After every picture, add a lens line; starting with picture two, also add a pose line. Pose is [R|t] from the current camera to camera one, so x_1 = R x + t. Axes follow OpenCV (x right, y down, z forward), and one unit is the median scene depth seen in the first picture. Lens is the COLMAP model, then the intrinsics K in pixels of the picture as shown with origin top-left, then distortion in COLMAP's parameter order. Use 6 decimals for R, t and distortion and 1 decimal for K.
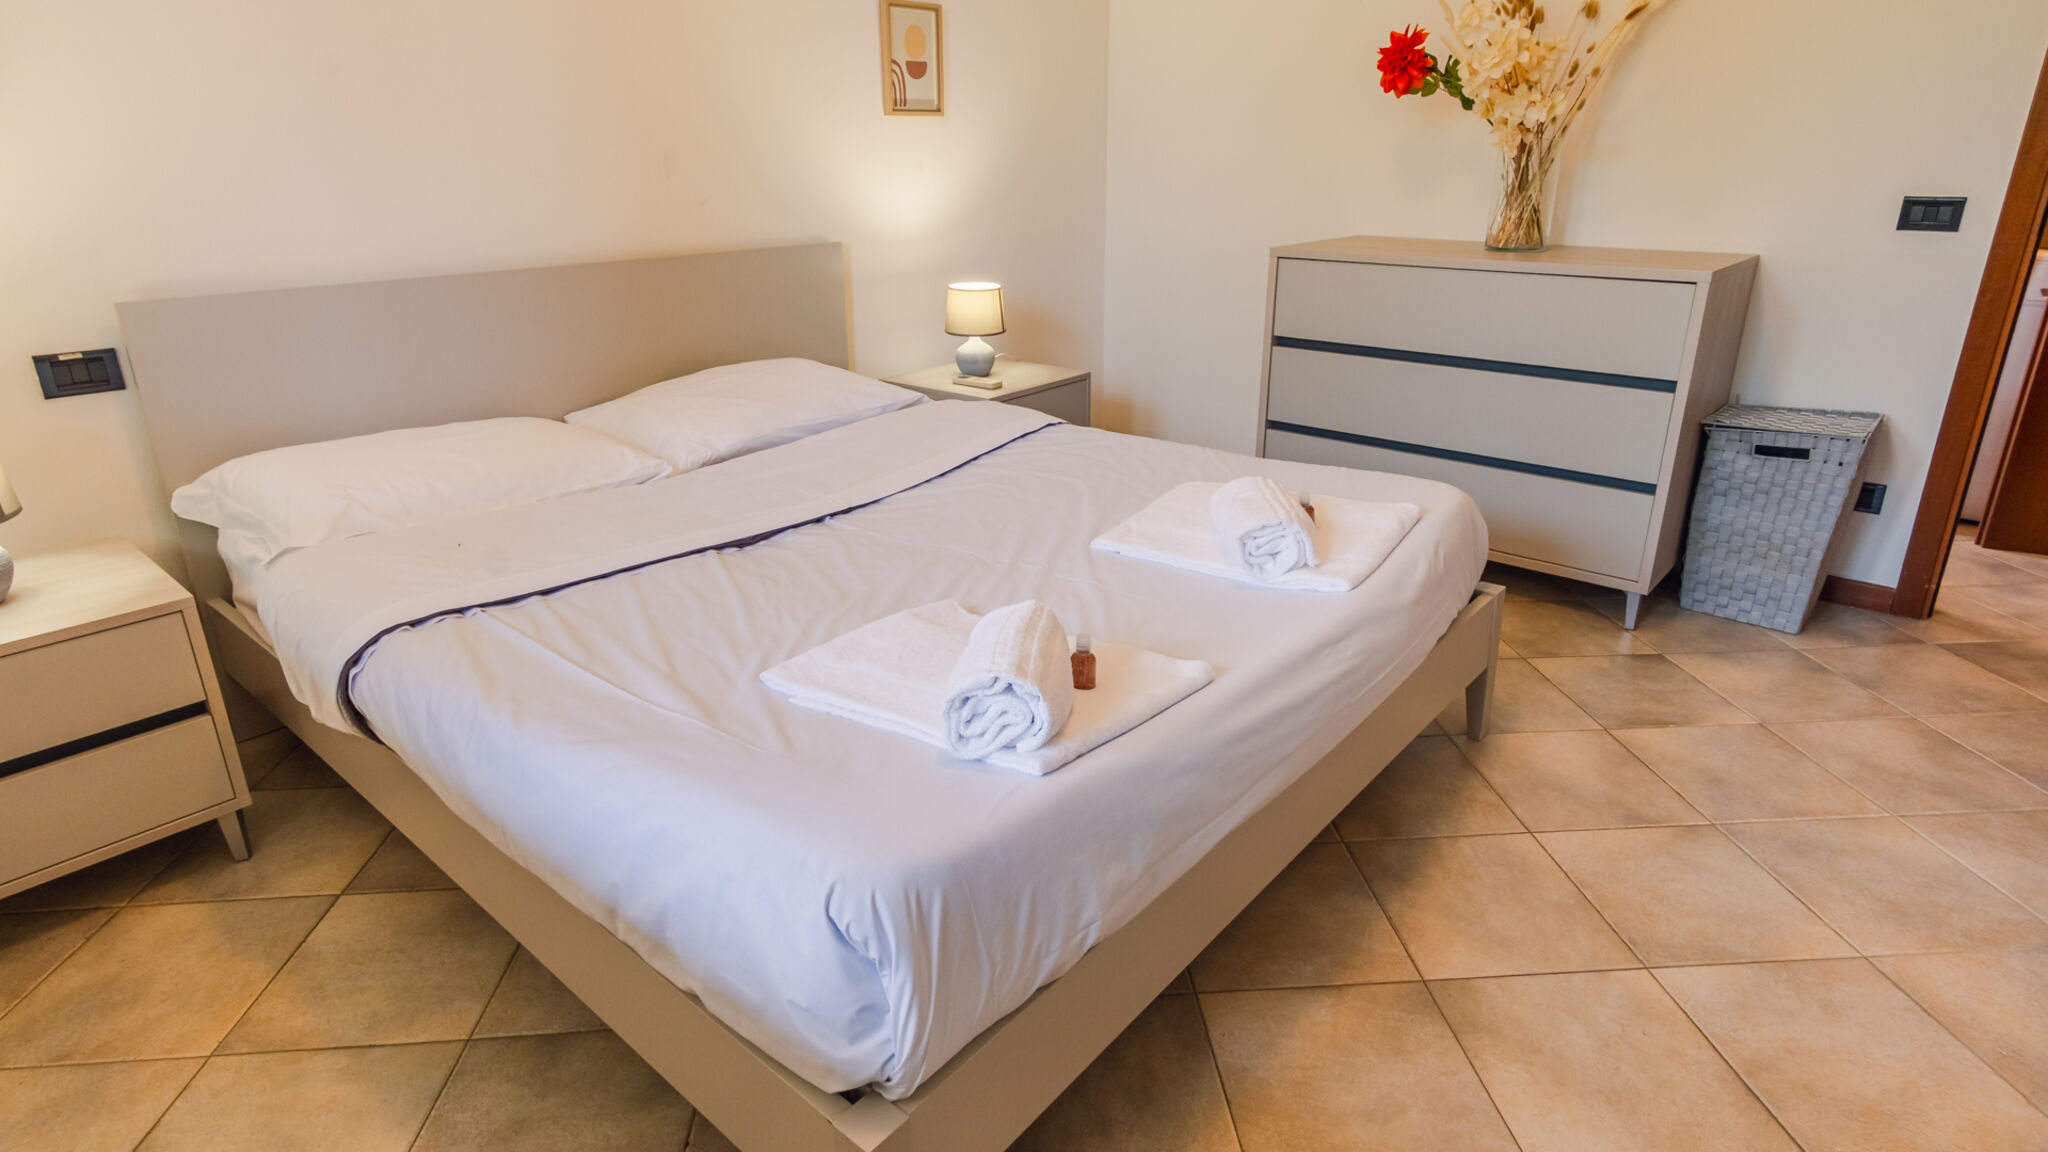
lens RADIAL K [[1080.5, 0, 1023.1], [0, 1080.5, 570.4], [0, 0, 1]] dist [0.001310, 0.001014]
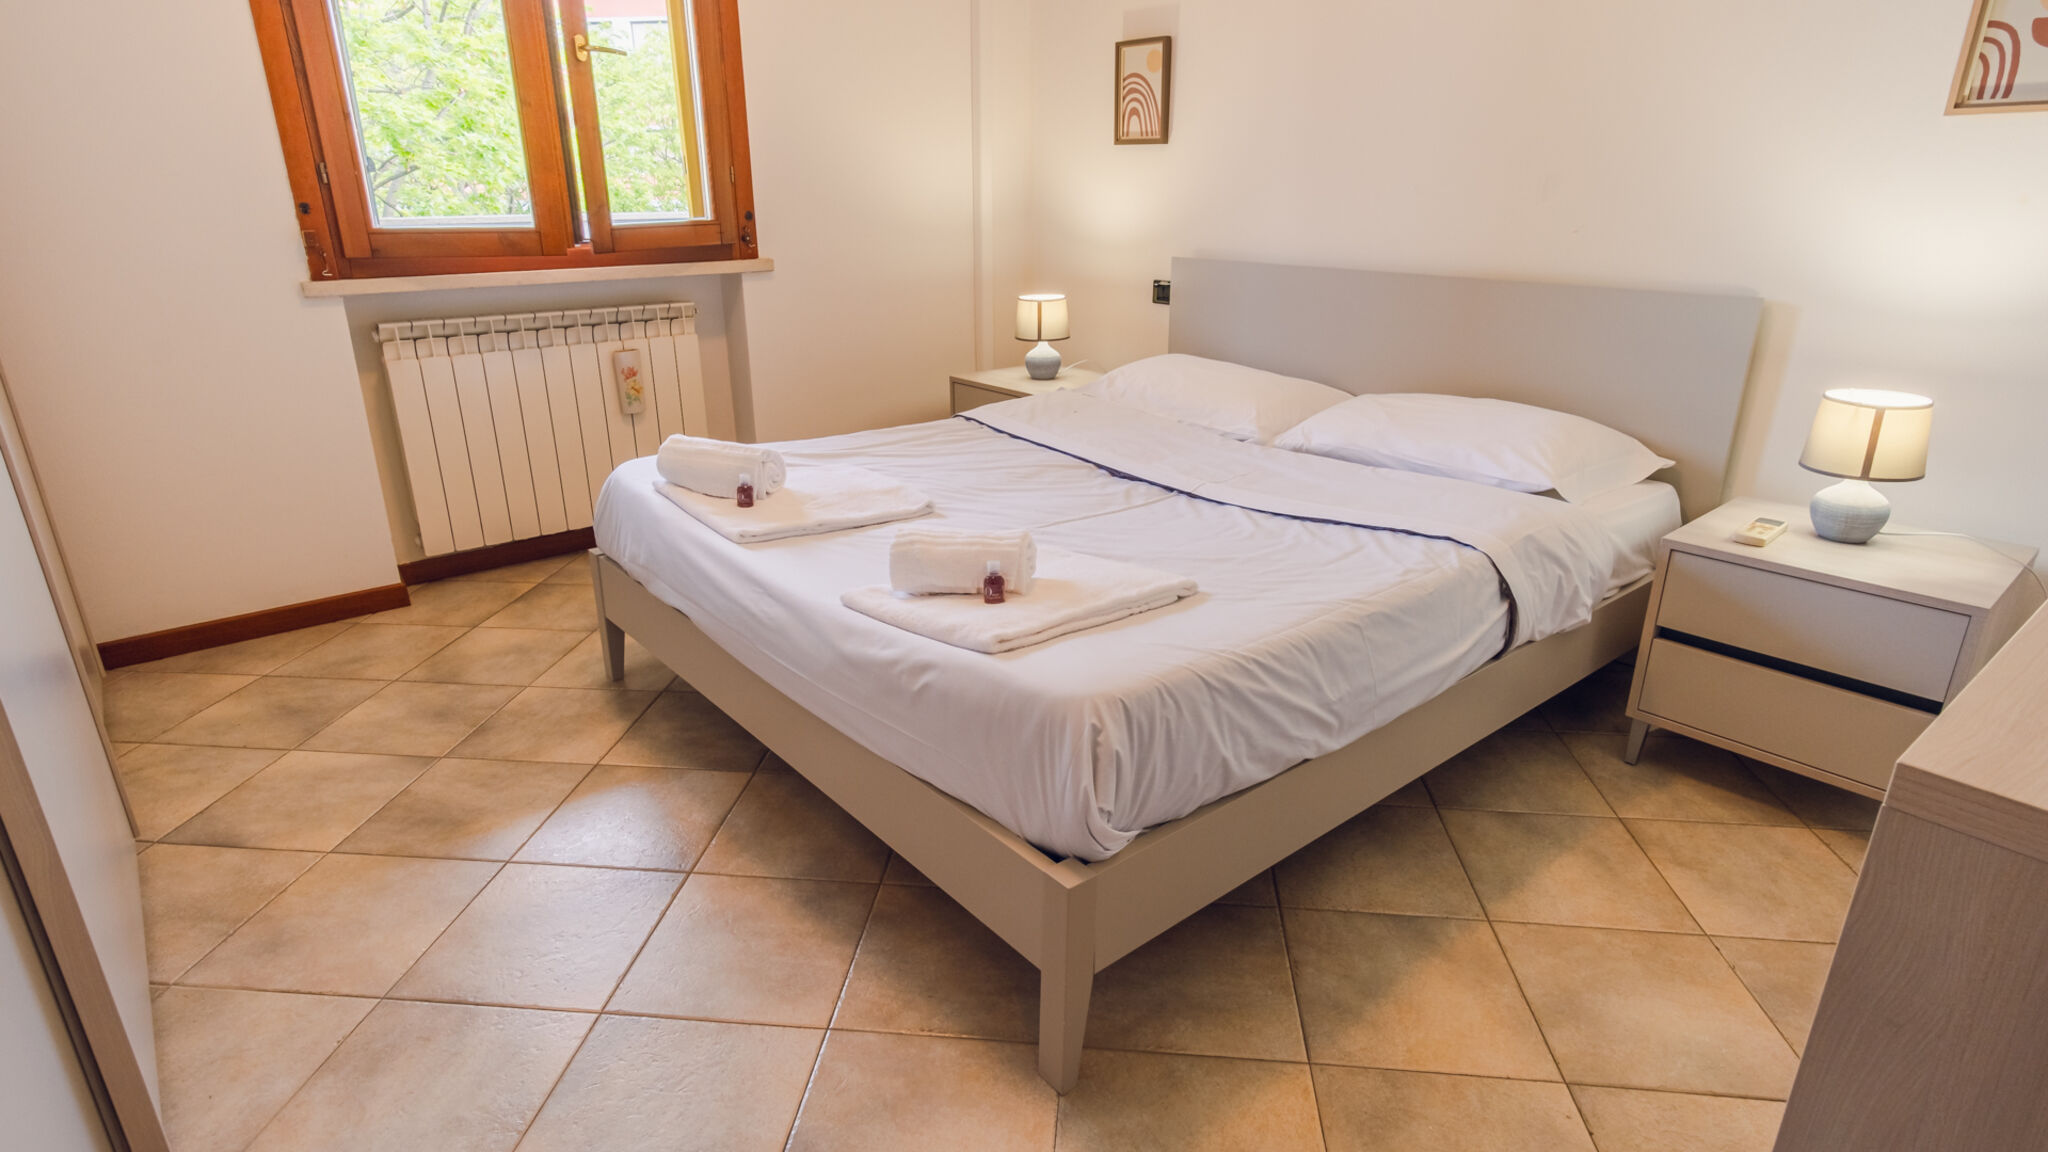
lens RADIAL K [[1080.5, 0, 1023.1], [0, 1080.5, 570.4], [0, 0, 1]] dist [0.001310, 0.001014]
pose [[-0.172226, 0.347340, -0.921788, 0.797396], [-0.345016, 0.855226, 0.386721, -0.309317], [0.922660, 0.384635, -0.027455, 0.762949]]
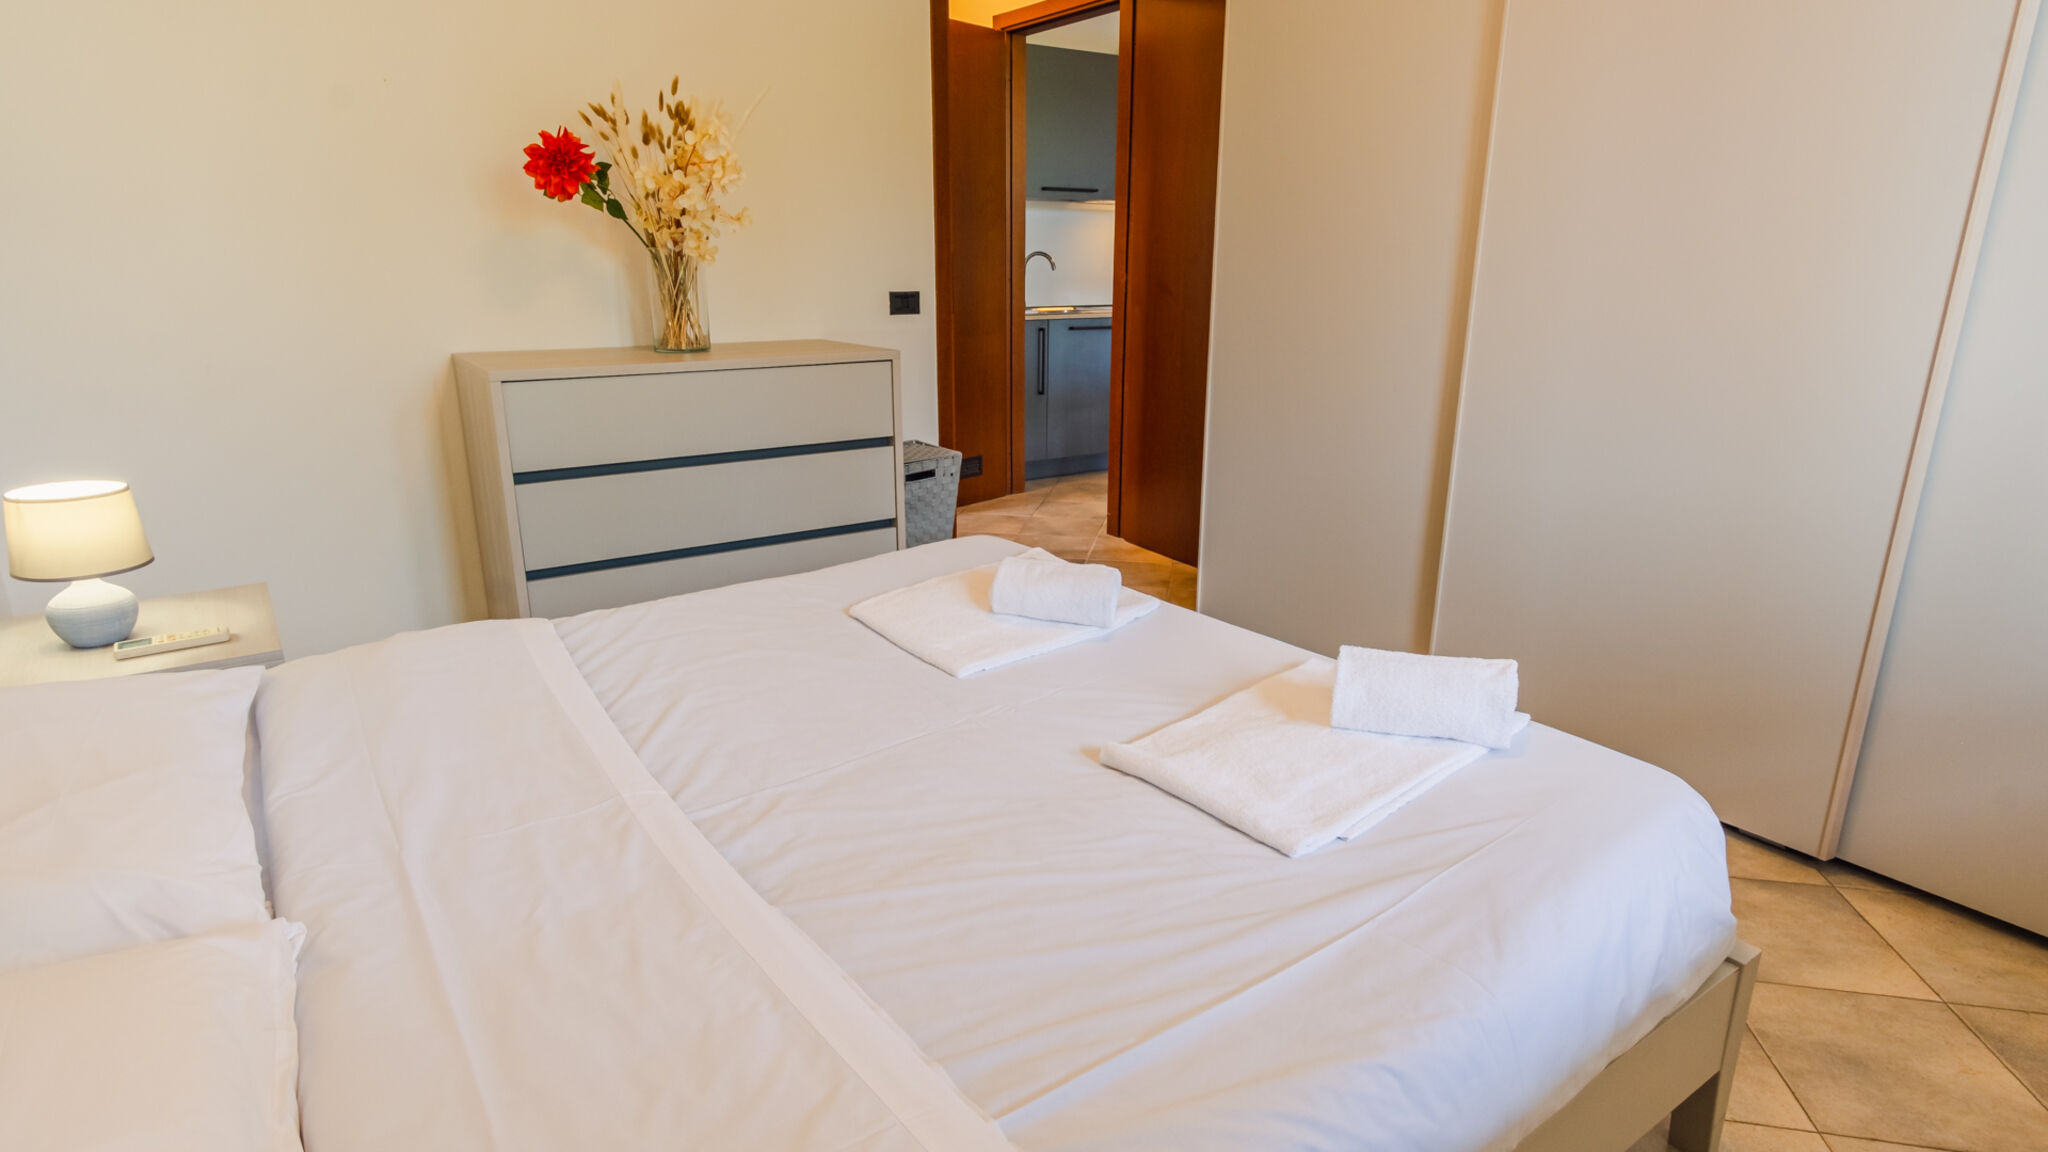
lens RADIAL K [[1135.7, 0, 1024.0], [0, 1135.7, 576.0], [0, 0, 1]] dist [0.001542, 0.000336]
pose [[0.195437, -0.263505, 0.944653, -0.634760], [0.339612, 0.921815, 0.186873, -0.207745], [-0.920037, 0.284293, 0.269646, 0.509587]]
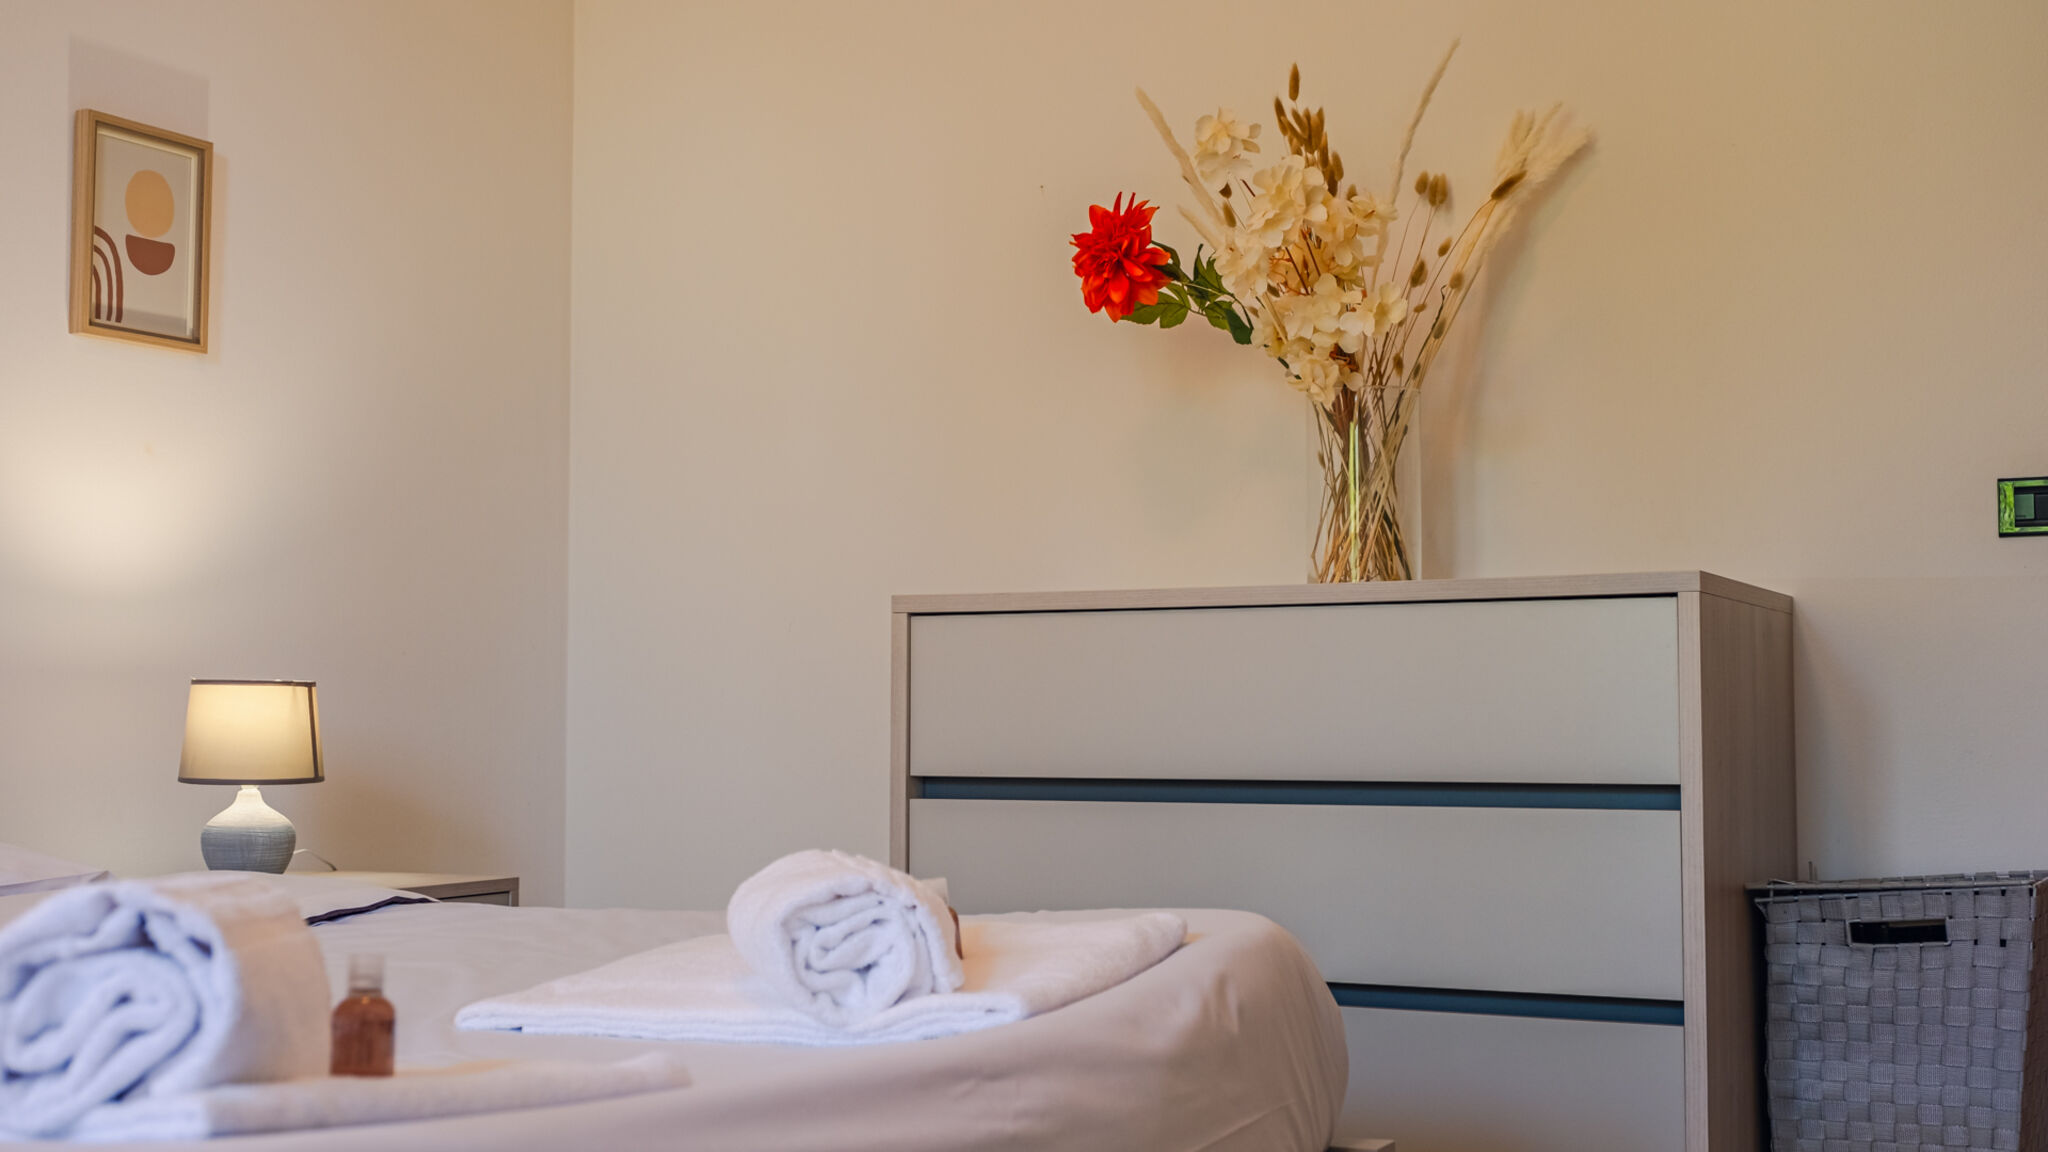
lens RADIAL K [[2432.8, 0, 1016.7], [0, 2432.8, 660.3], [0, 0, 1]] dist [0.001805, 0.015495]
pose [[0.973760, 0.023820, 0.226327, 0.043821], [0.066427, 0.921450, -0.382776, 0.172555], [-0.217666, 0.387766, 0.895689, 0.028986]]
